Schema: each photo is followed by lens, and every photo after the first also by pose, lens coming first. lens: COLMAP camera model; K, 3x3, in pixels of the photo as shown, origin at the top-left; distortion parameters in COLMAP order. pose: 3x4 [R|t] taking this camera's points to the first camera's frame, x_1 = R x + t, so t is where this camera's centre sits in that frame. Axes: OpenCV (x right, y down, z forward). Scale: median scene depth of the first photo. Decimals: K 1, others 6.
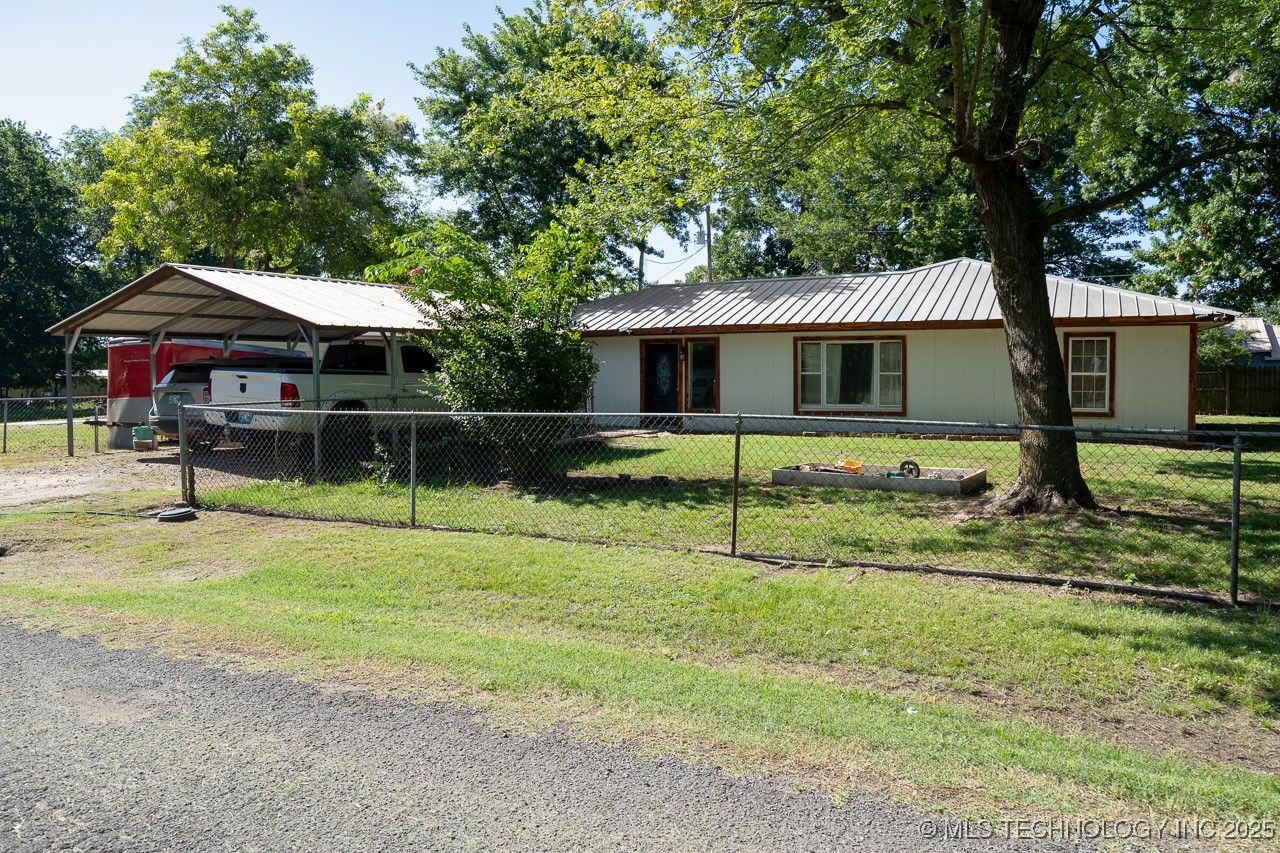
lens RADIAL K [[909.4, 0, 640.0], [0, 909.4, 426.5], [0, 0, 1]] dist [-0.003579, -0.002216]
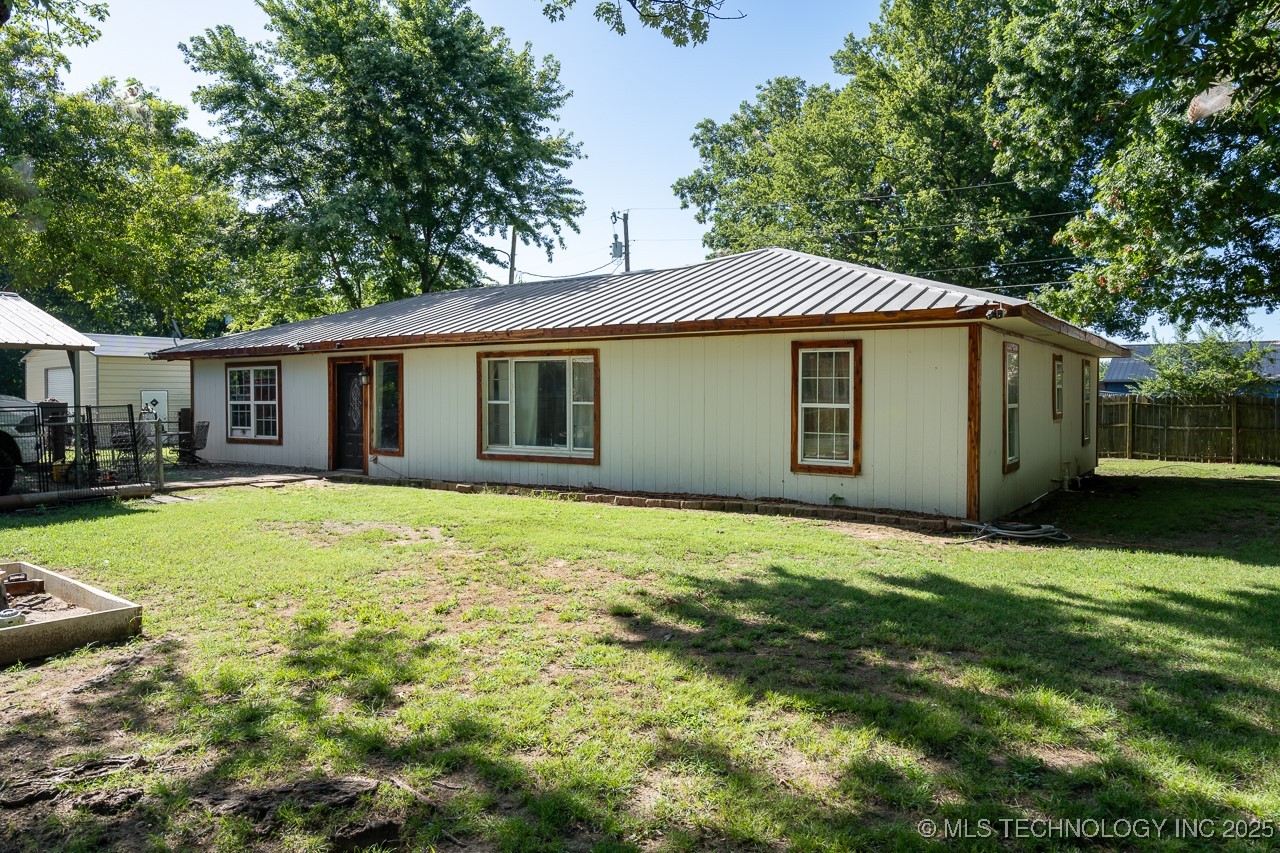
lens RADIAL K [[856.3, 0, 640.0], [0, 856.3, 426.5], [0, 0, 1]] dist [-0.000104, -0.000542]
pose [[0.988358, 0.011103, -0.151742, 0.384235], [-0.015811, 0.999429, -0.029858, -0.019820], [0.151324, 0.031909, 0.987969, 0.328679]]
